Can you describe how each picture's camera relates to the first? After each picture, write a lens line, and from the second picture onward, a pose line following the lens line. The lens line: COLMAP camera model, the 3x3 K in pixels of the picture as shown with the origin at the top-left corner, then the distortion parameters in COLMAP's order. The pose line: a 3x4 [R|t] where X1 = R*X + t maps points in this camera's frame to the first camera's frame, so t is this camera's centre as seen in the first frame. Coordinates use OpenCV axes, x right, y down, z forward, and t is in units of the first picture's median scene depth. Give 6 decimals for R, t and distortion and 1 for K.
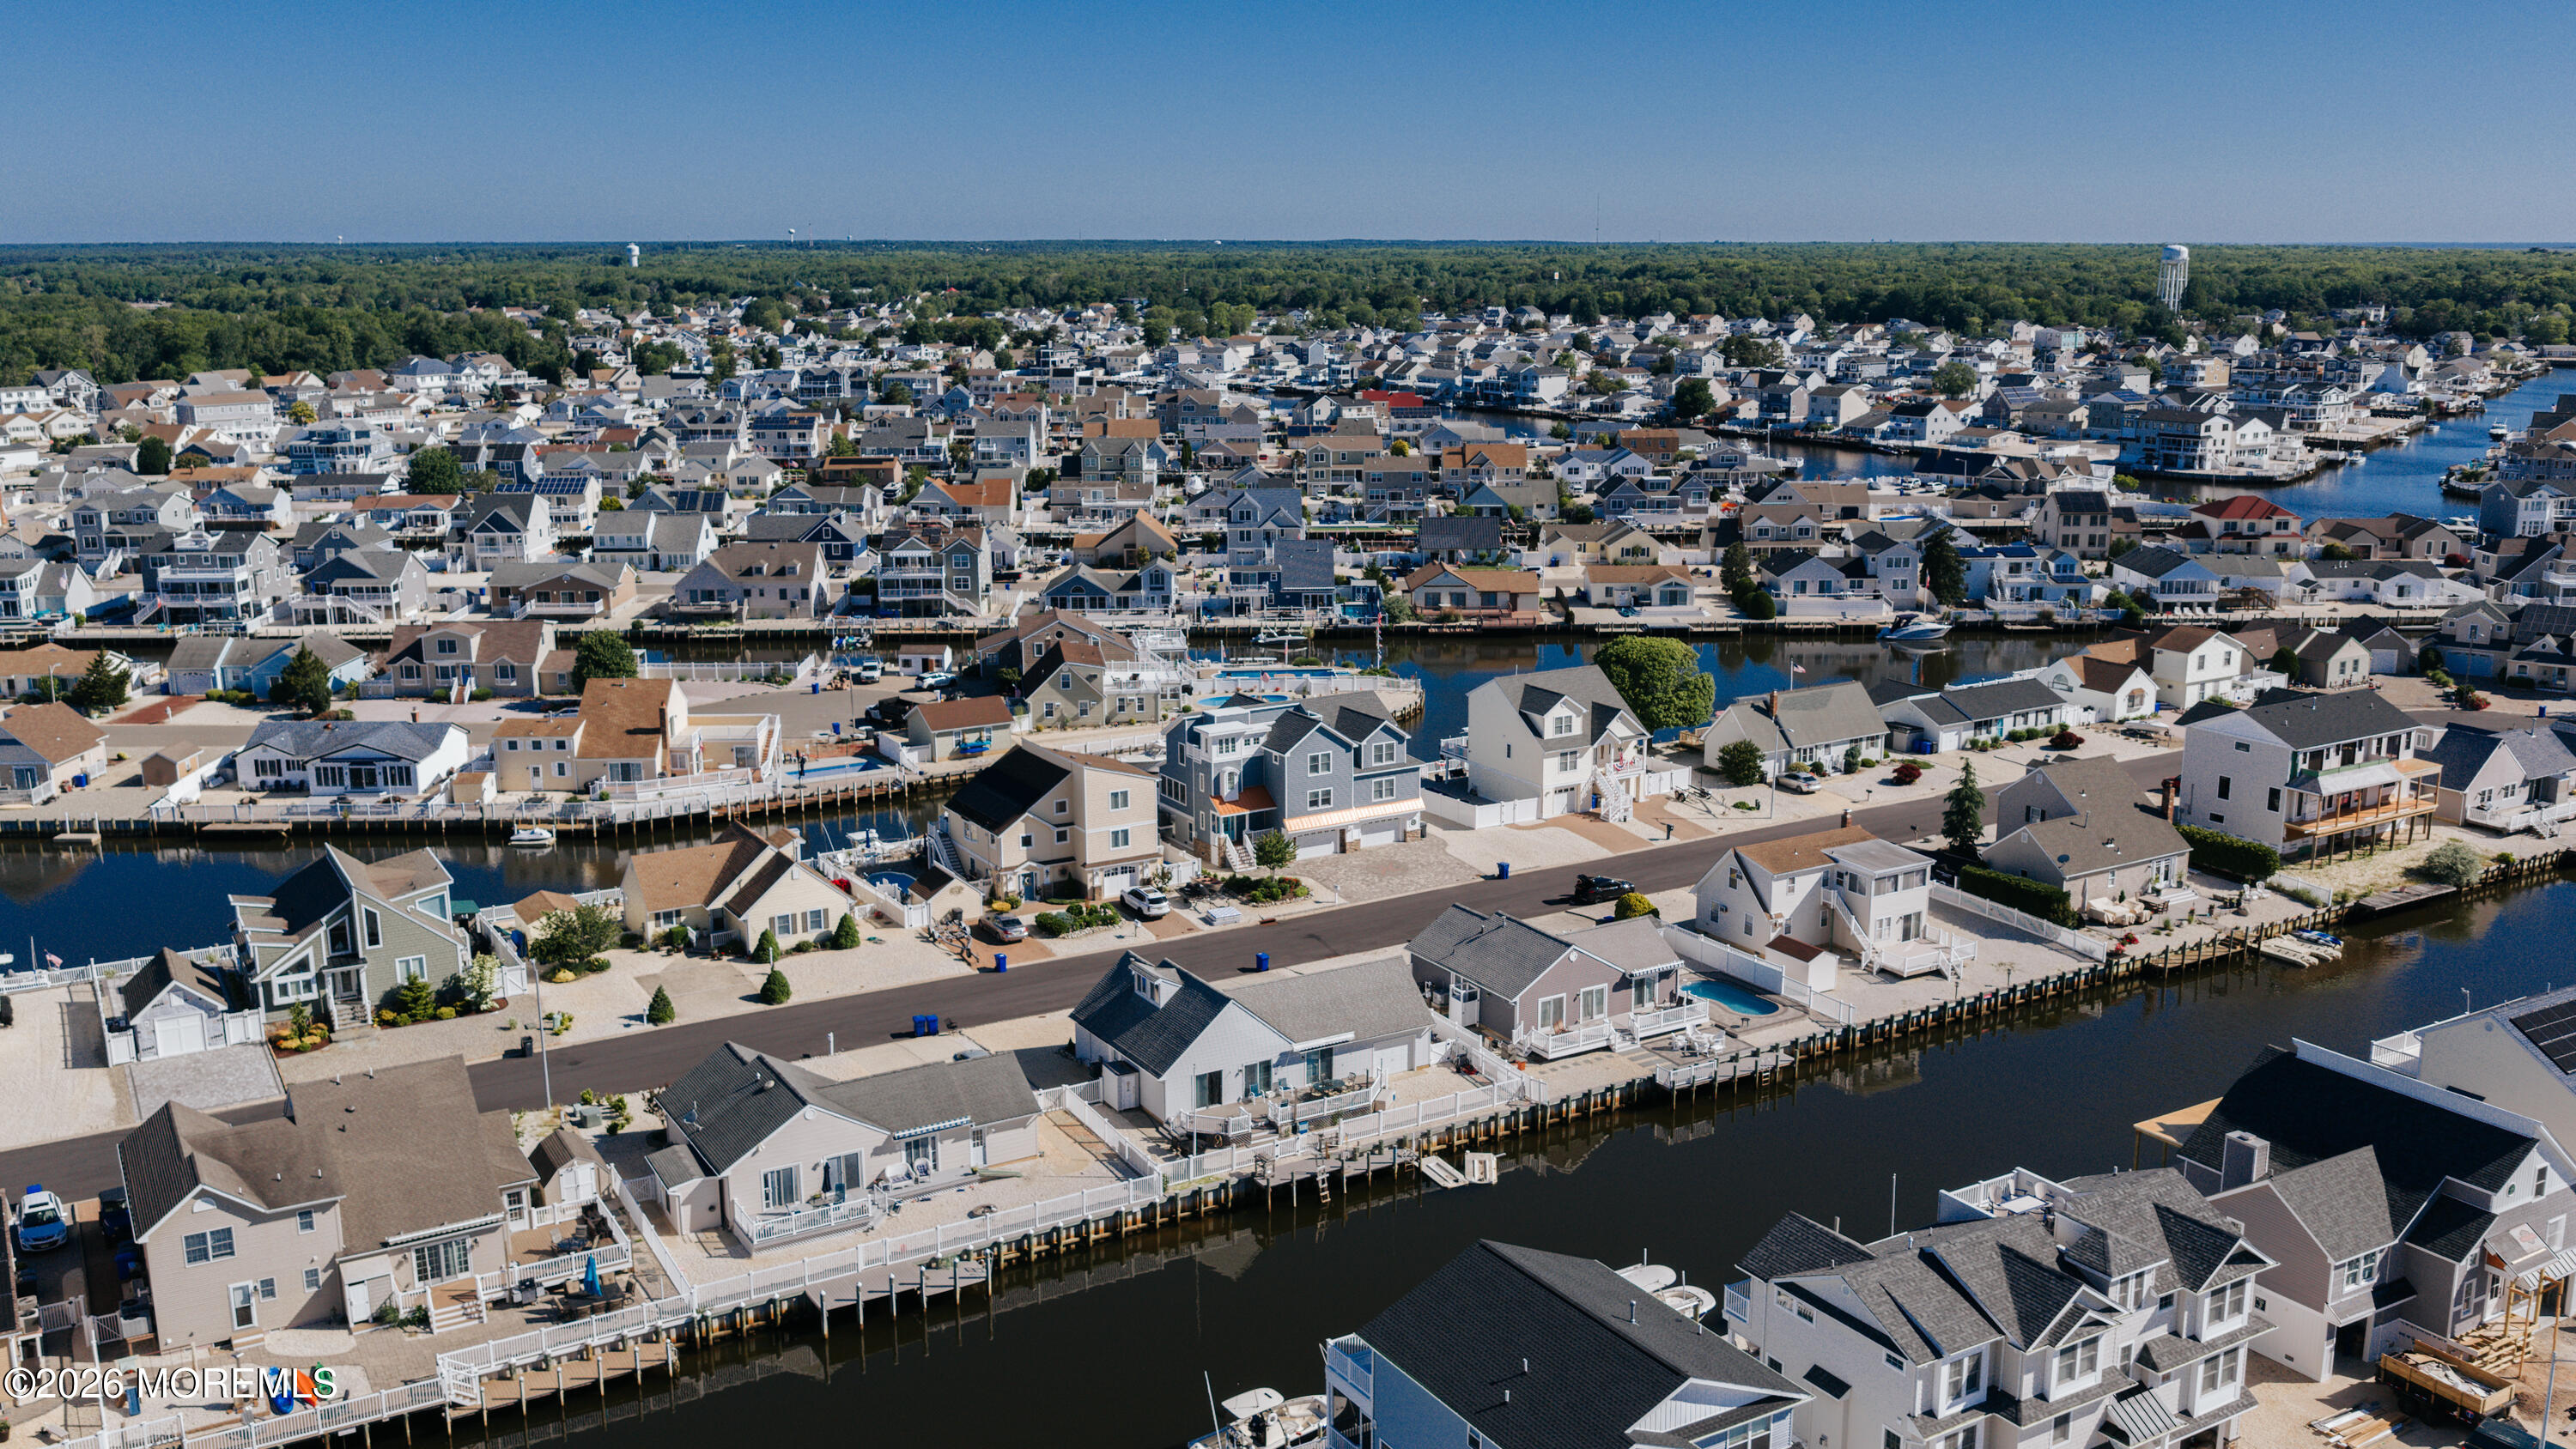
lens RADIAL K [[2142.7, 0, 1278.7], [0, 2142.7, 714.3], [0, 0, 1]] dist [0.040325, -0.086634]
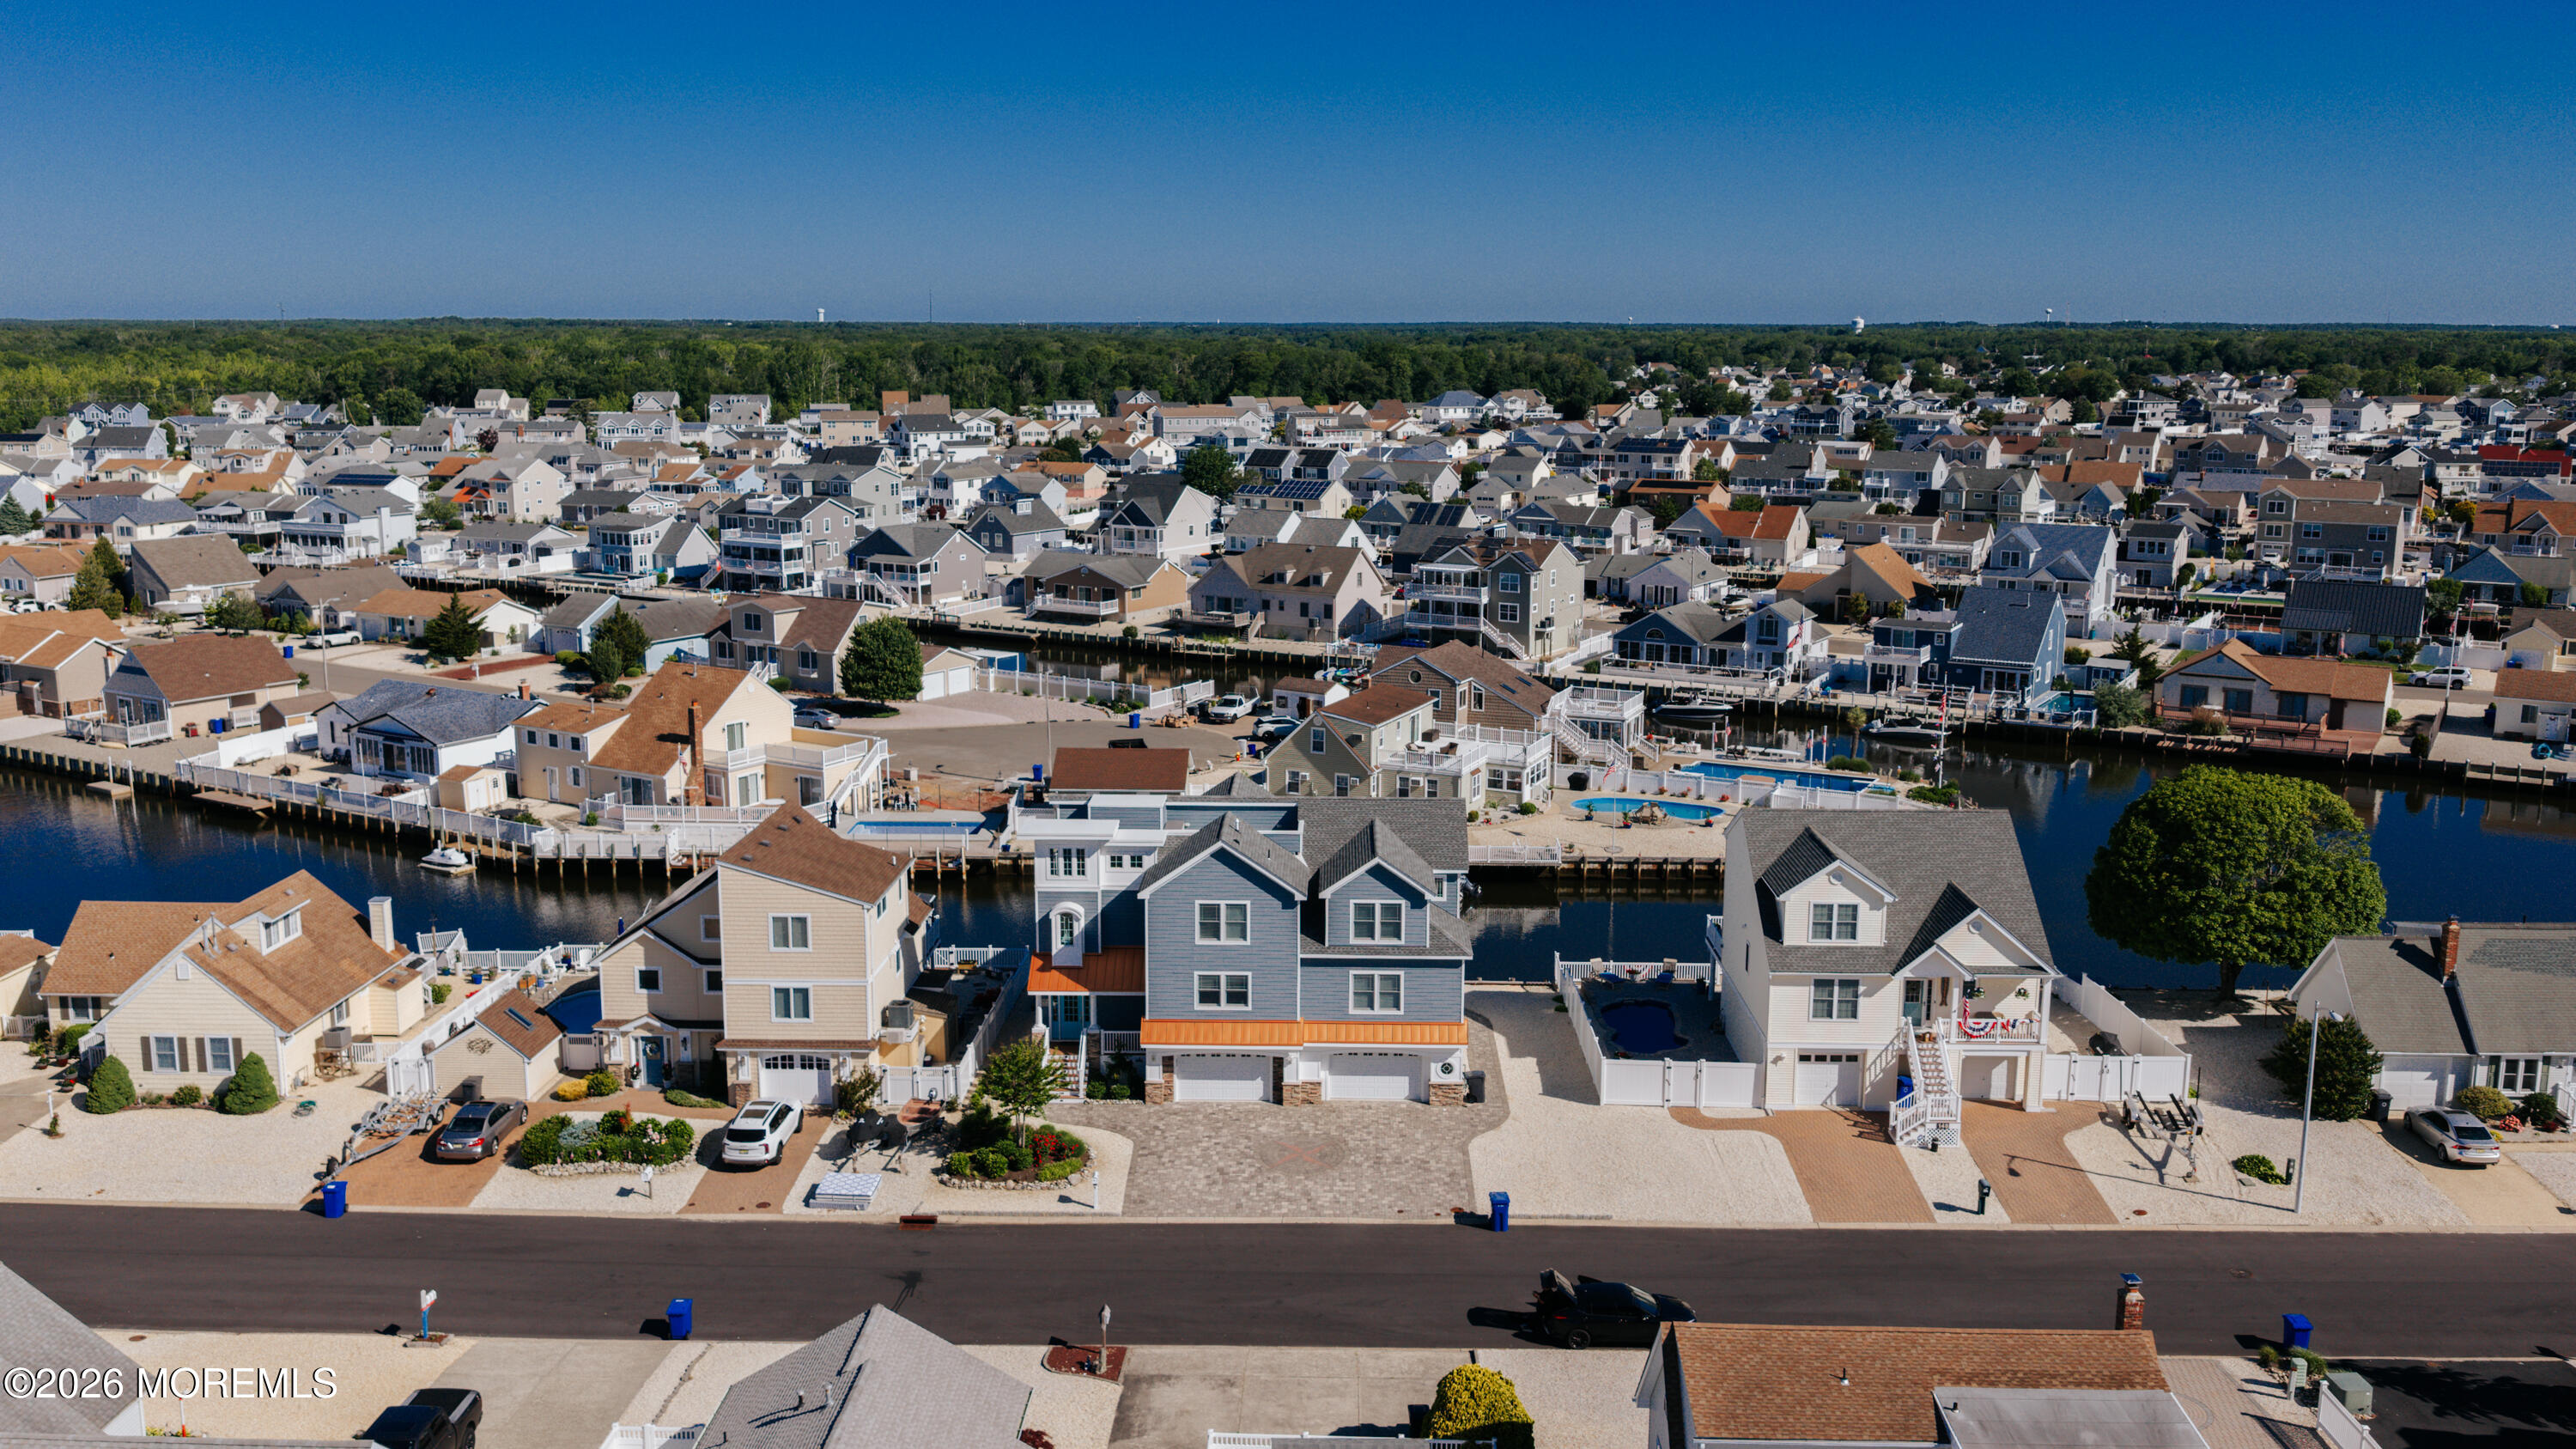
lens RADIAL K [[2143.4, 0, 1278.7], [0, 2143.4, 714.3], [0, 0, 1]] dist [0.040325, -0.086634]
pose [[0.850442, 0.101450, -0.516193, 0.247554], [-0.119402, 0.992845, -0.001589, -0.023110], [0.512339, 0.062985, 0.856471, 0.483236]]
